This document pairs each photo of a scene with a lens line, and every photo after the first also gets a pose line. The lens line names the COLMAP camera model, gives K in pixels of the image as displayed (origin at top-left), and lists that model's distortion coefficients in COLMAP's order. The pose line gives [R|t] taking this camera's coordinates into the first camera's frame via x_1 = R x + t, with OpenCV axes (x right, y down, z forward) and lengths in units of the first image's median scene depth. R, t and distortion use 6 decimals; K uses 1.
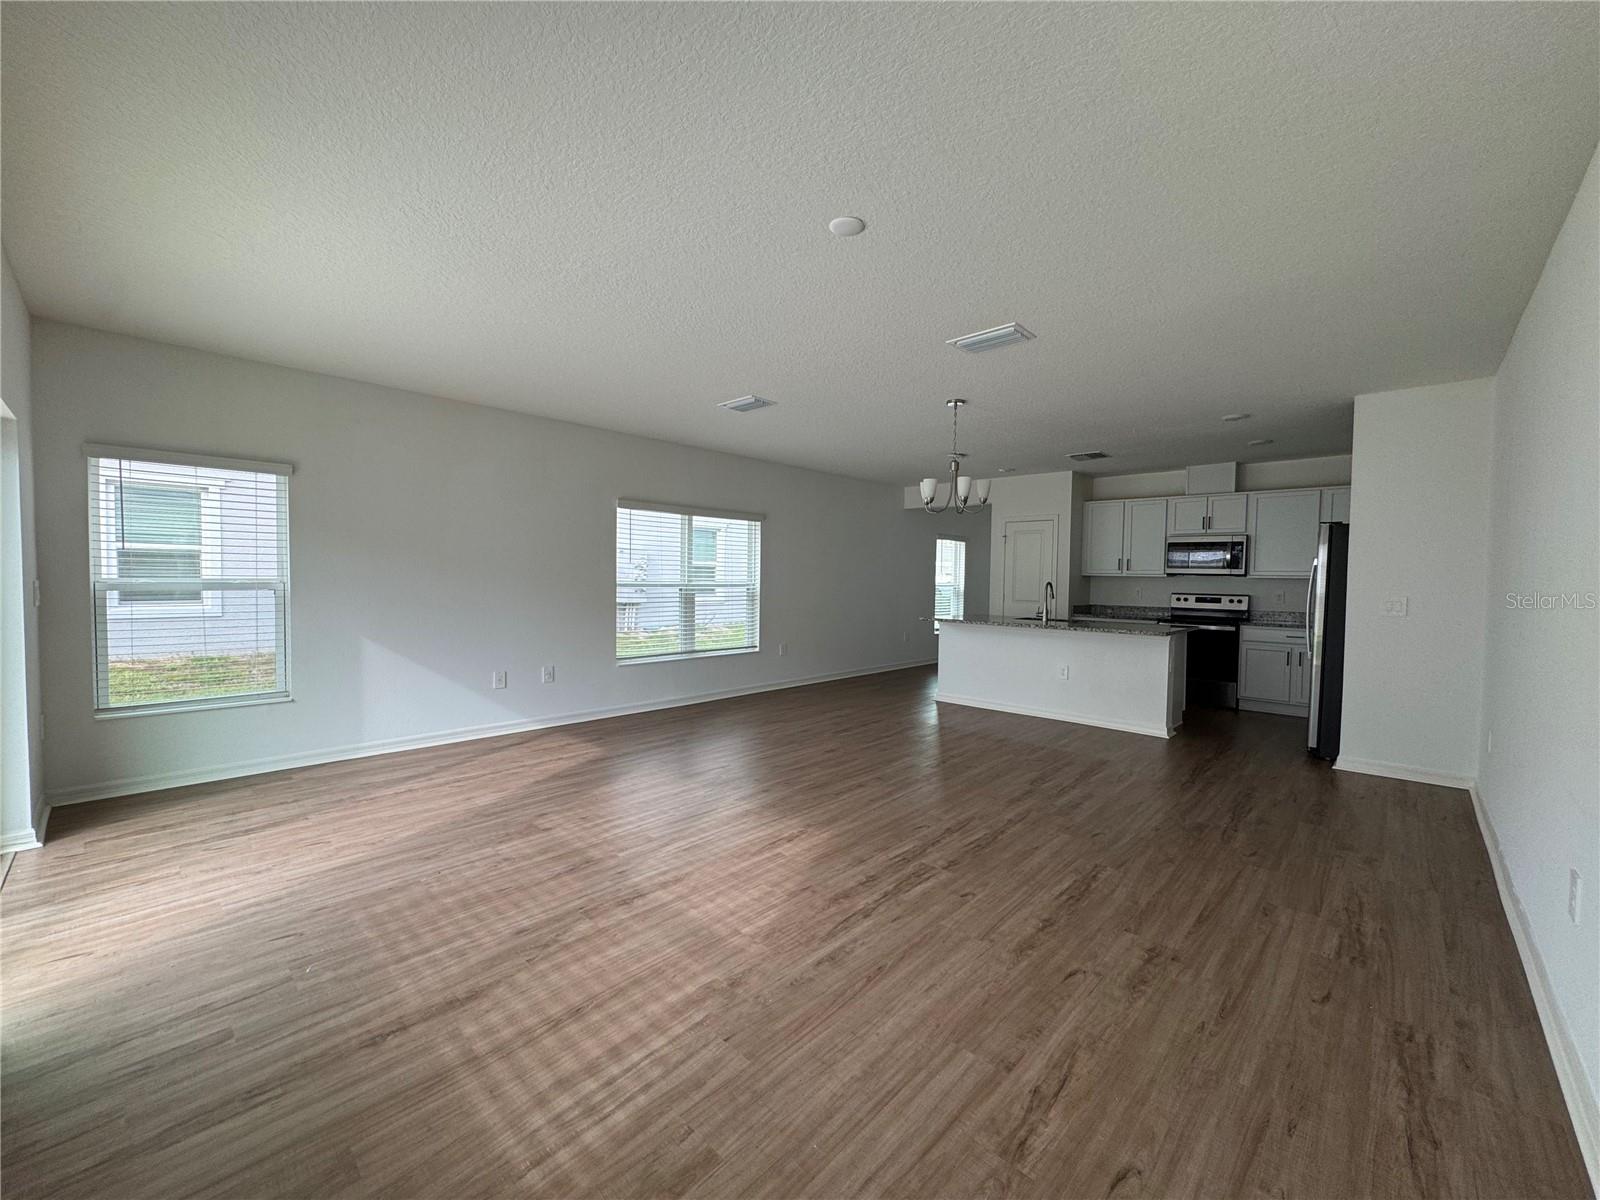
lens RADIAL K [[638.9, 0, 800.0], [0, 638.9, 600.0], [0, 0, 1]] dist [-0.005538, 0.000134]
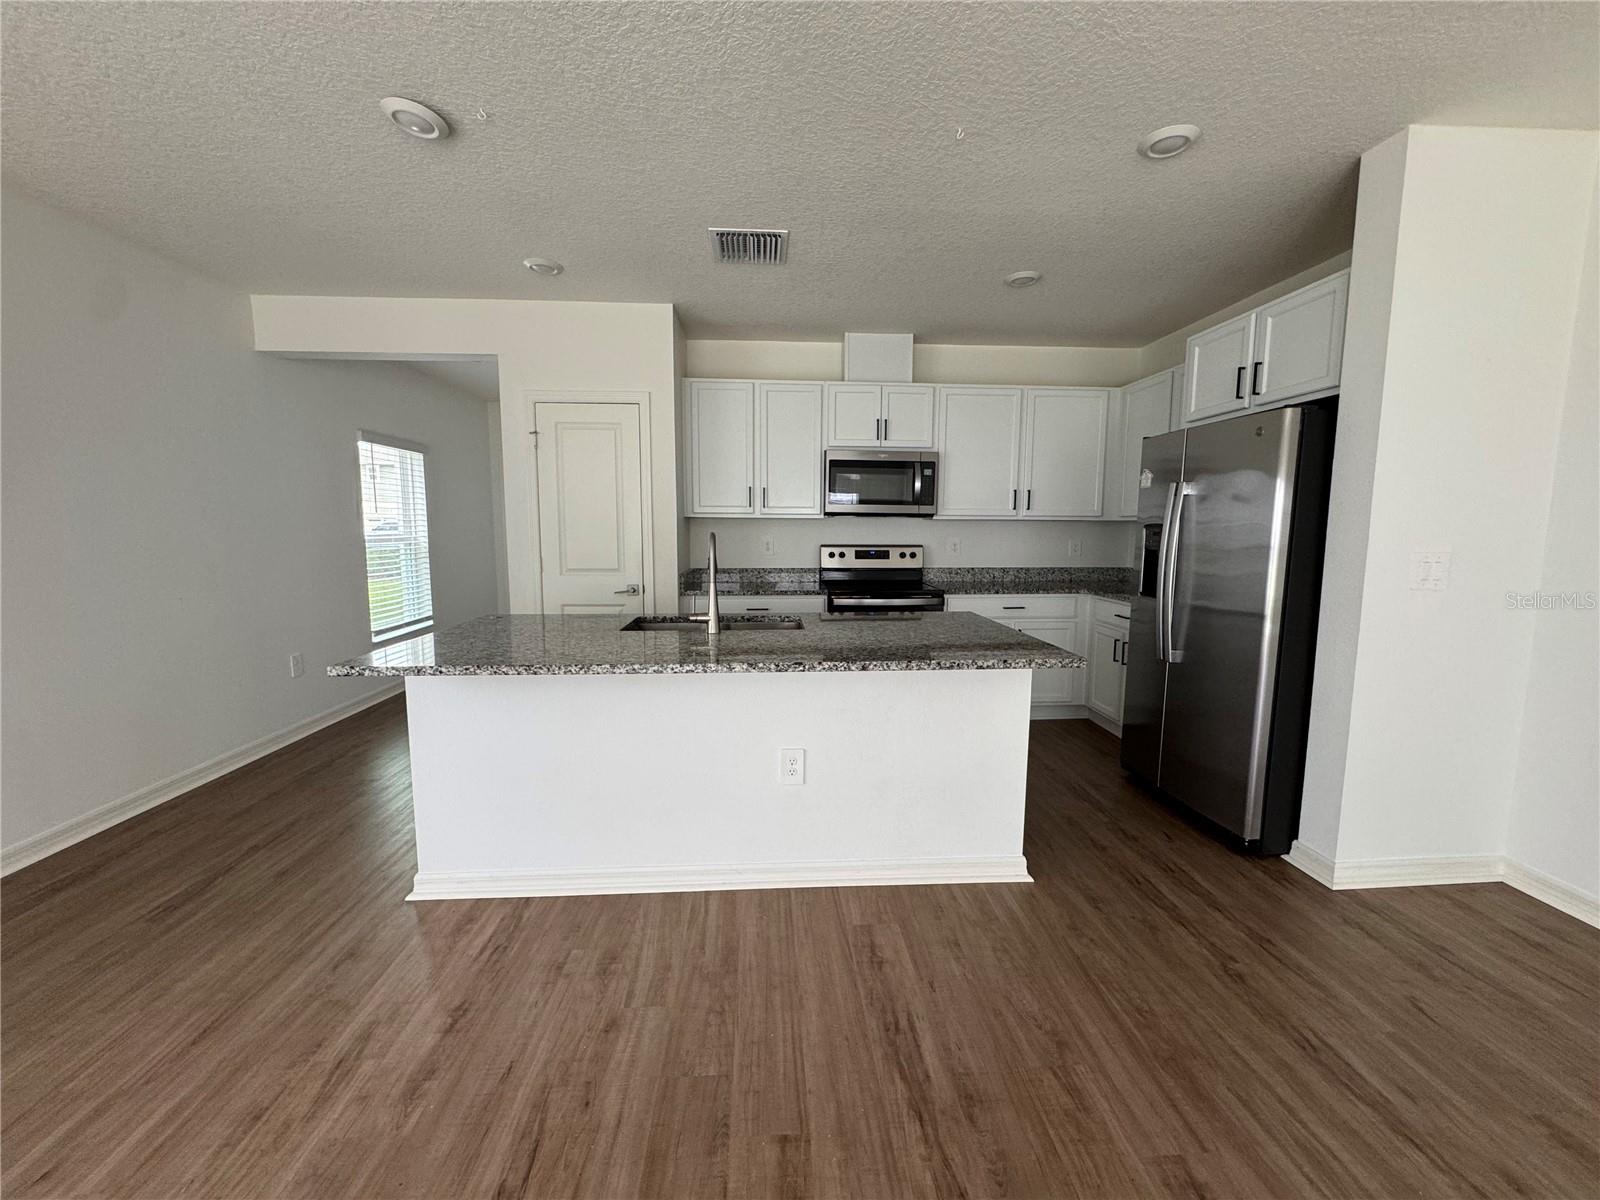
lens RADIAL K [[638.9, 0, 800.0], [0, 638.9, 600.0], [0, 0, 1]] dist [-0.005538, 0.000134]
pose [[0.683875, -0.096170, 0.723233, 0.279075], [0.032848, 0.994328, 0.101158, -0.050543], [-0.728859, -0.045423, 0.683155, 1.410103]]
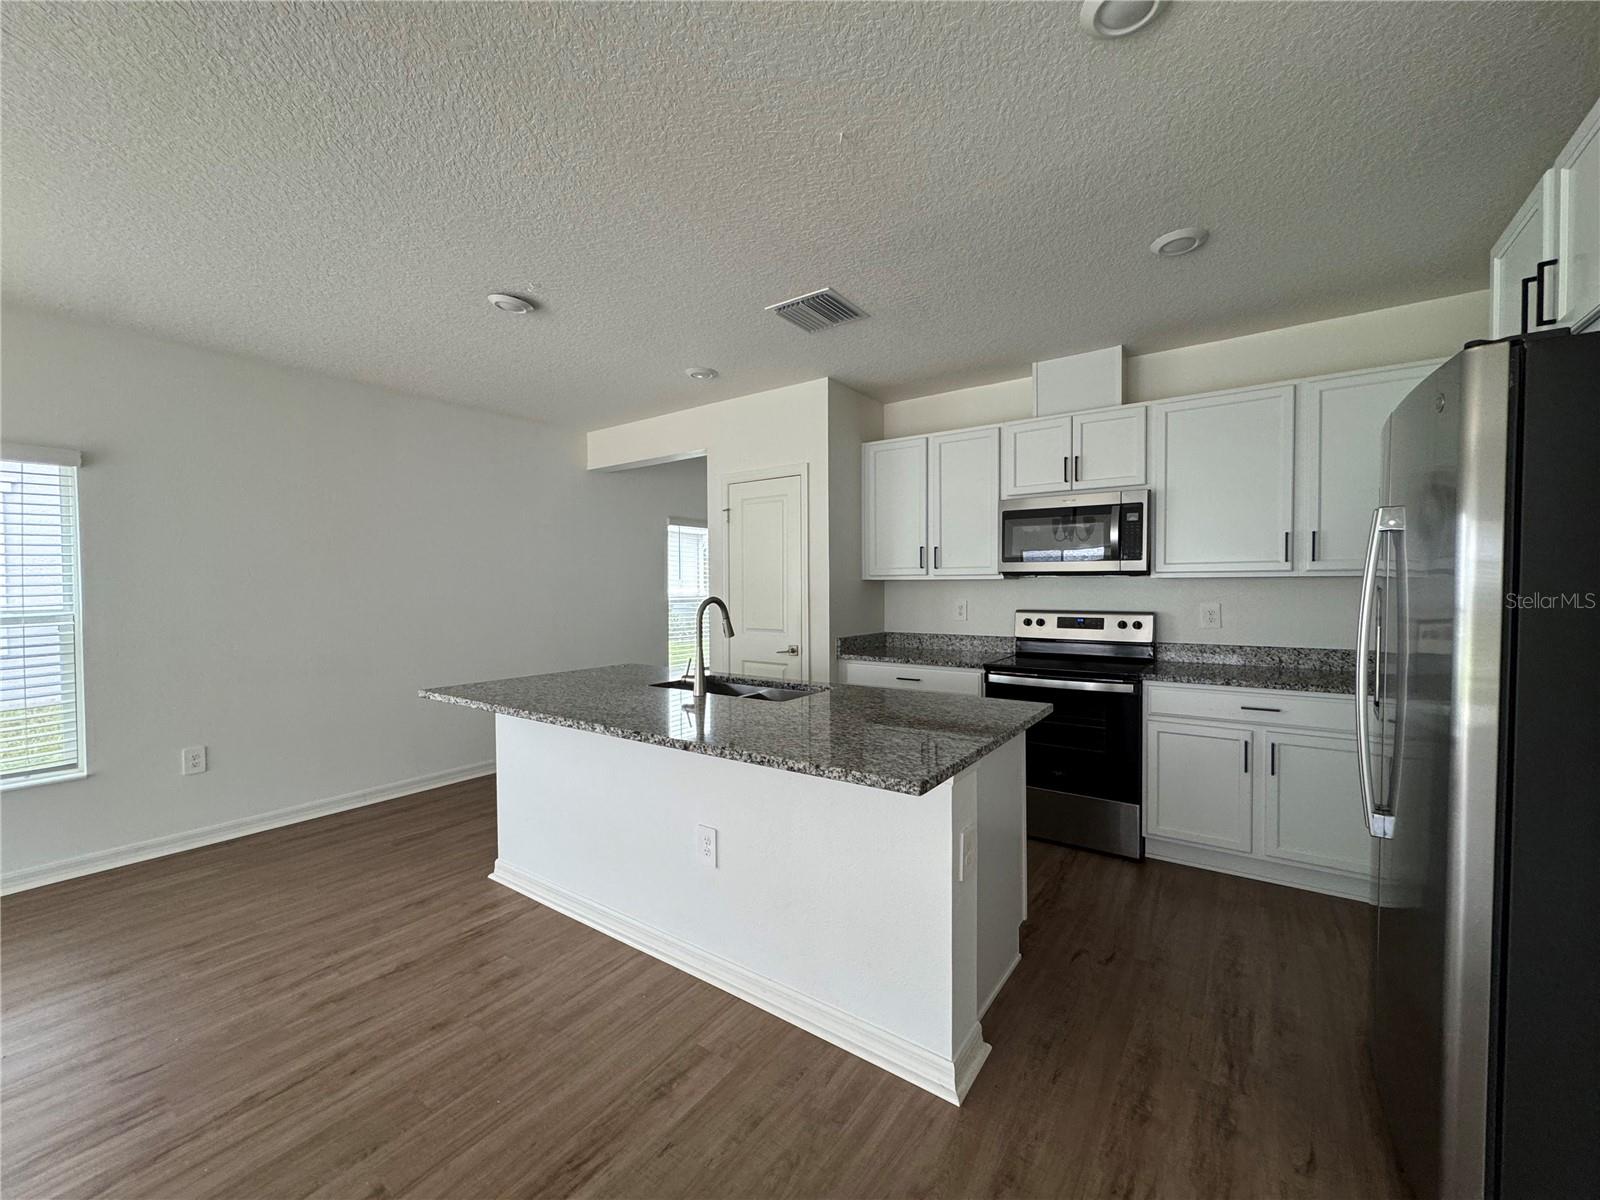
lens RADIAL K [[638.9, 0, 800.0], [0, 638.9, 600.0], [0, 0, 1]] dist [-0.005538, 0.000134]
pose [[0.989834, -0.022828, 0.140382, 0.798264], [0.024881, 0.999607, -0.012888, -0.040044], [-0.140033, 0.016250, 0.990014, 1.207803]]
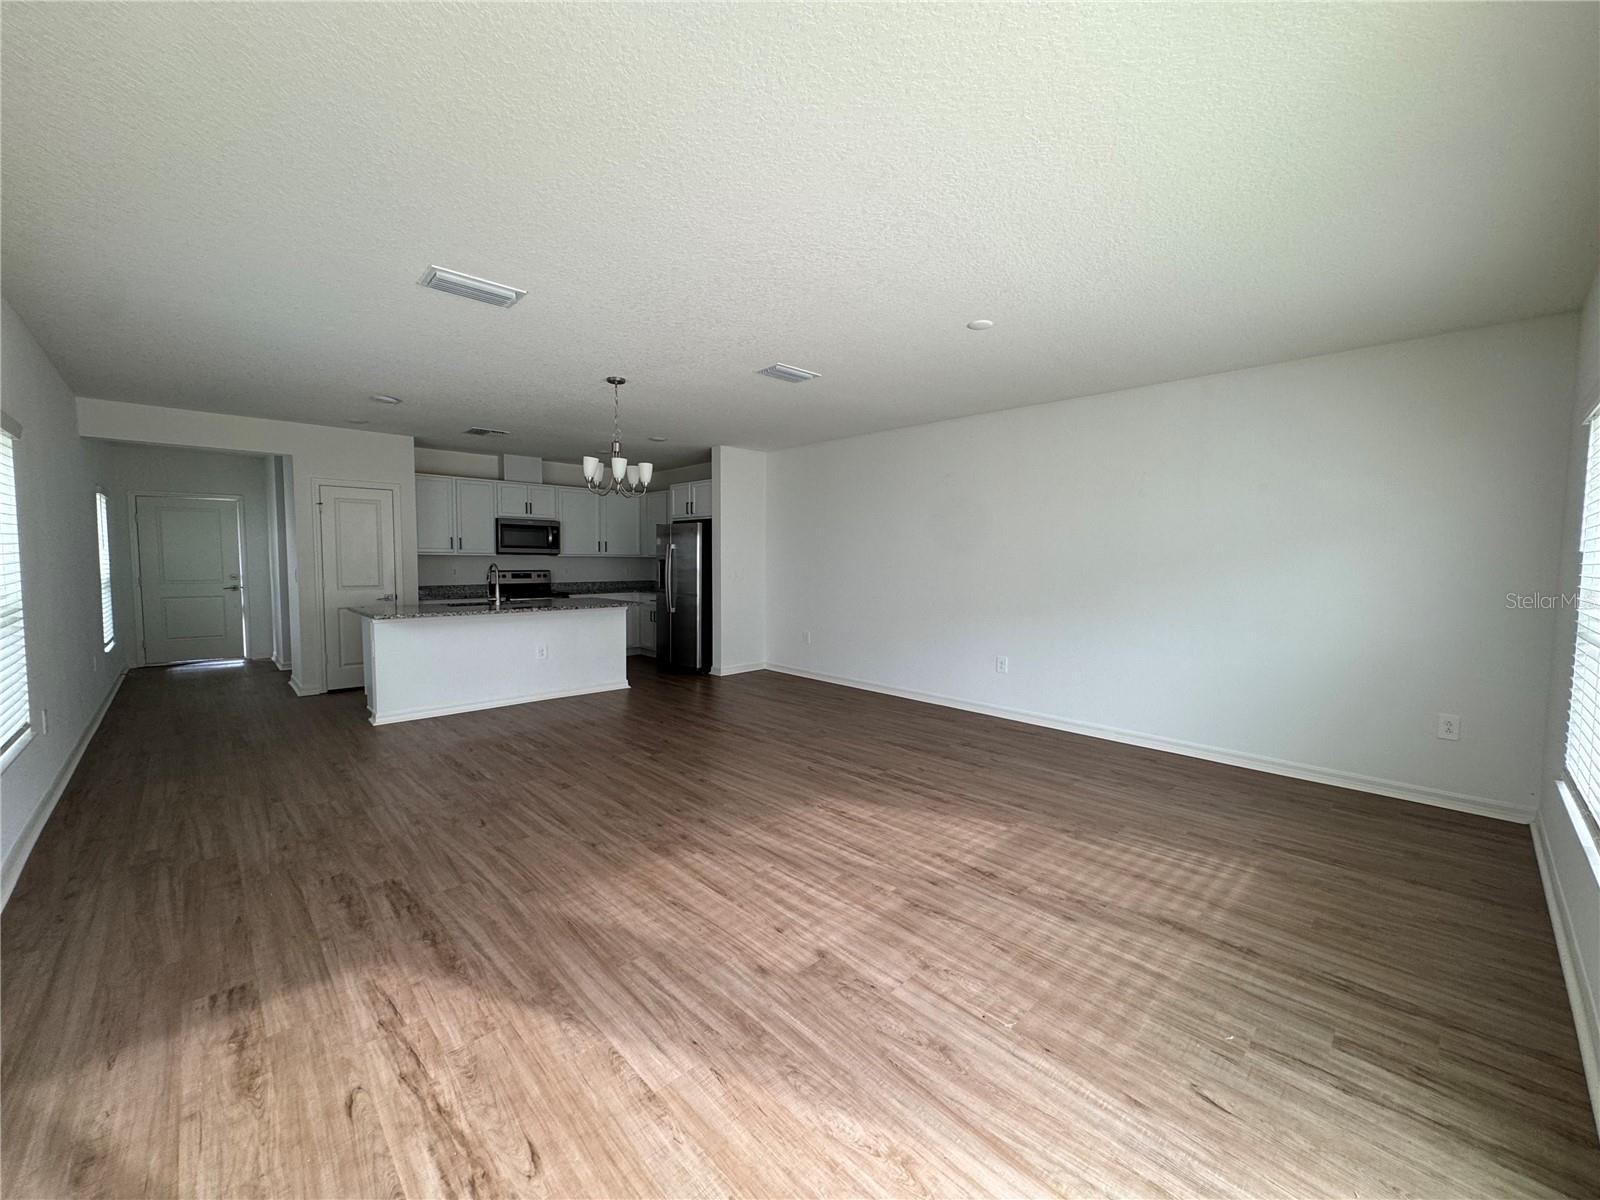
lens RADIAL K [[640.6, 0, 800.0], [0, 640.6, 600.0], [0, 0, 1]] dist [0.000003, -0.000102]
pose [[0.050604, -0.079156, 0.995577, -1.095452], [0.030636, 0.996508, 0.077673, -0.070154], [-0.998249, 0.026570, 0.052853, 1.026027]]
